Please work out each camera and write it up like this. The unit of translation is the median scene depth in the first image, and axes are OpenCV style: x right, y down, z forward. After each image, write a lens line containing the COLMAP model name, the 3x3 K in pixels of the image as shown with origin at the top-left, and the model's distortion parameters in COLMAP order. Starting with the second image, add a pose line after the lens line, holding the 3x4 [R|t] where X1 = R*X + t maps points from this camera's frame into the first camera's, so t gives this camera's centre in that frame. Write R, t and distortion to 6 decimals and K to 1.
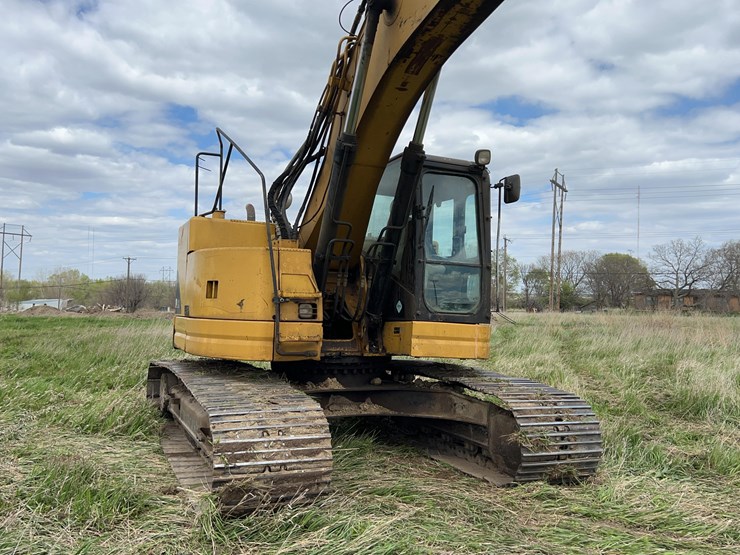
lens RADIAL K [[613.0, 0, 356.1], [0, 613.0, 281.1], [0, 0, 1]] dist [0.032693, -0.006788]
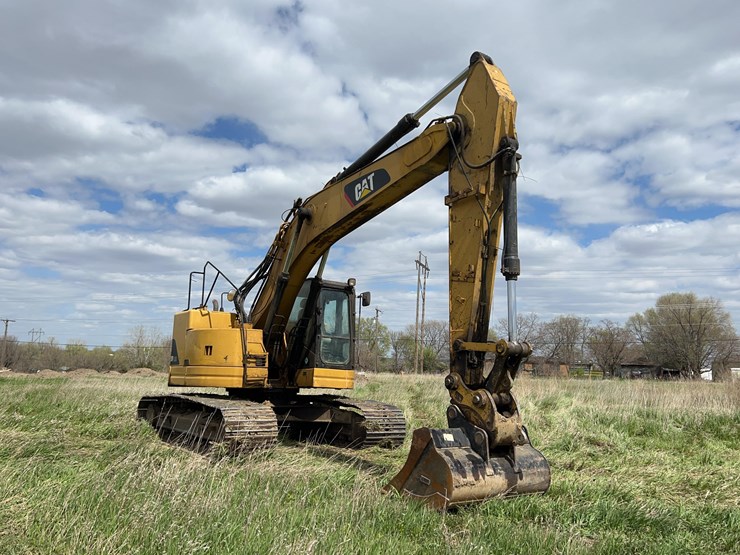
lens RADIAL K [[613.0, 0, 356.1], [0, 613.0, 281.1], [0, 0, 1]] dist [0.032693, -0.006788]
pose [[0.980445, 0.034341, 0.193773, -0.162096], [-0.013932, 0.994299, -0.105718, -0.004509], [-0.196298, 0.100951, 0.975334, -0.940266]]
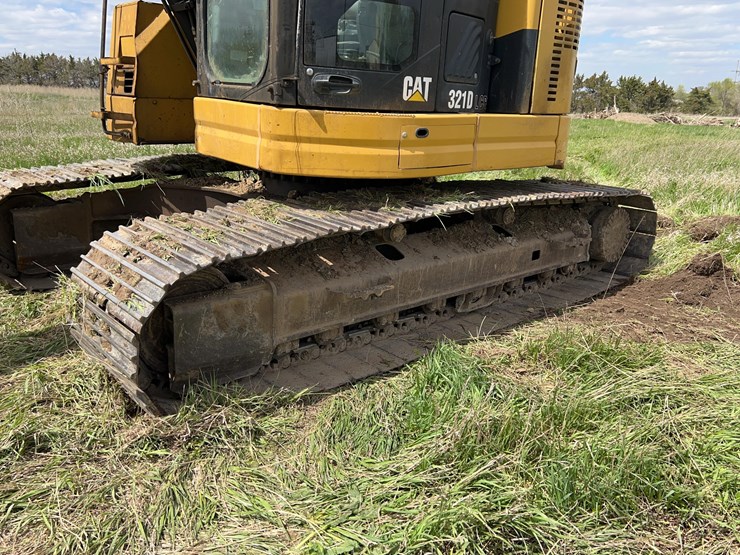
lens RADIAL K [[613.0, 0, 356.1], [0, 613.0, 281.1], [0, 0, 1]] dist [0.032693, -0.006788]
pose [[0.303659, 0.258936, -0.916921, 0.804267], [0.016034, 0.960838, 0.276648, 0.077514], [0.952646, -0.098709, 0.287615, 0.985469]]
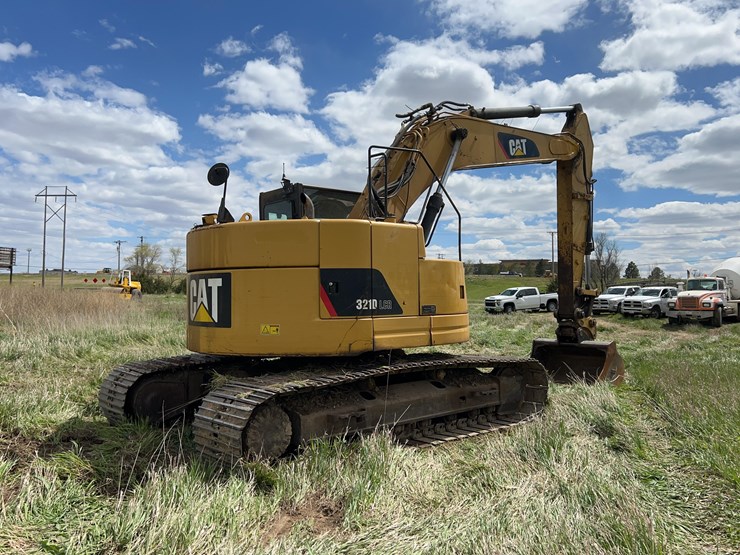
lens RADIAL K [[613.0, 0, 356.1], [0, 613.0, 281.1], [0, 0, 1]] dist [0.032693, -0.006788]
pose [[-0.310899, -0.003565, 0.950436, -1.419481], [-0.046178, 0.998869, -0.011358, 0.016043], [-0.949320, -0.047420, -0.310712, 1.618518]]
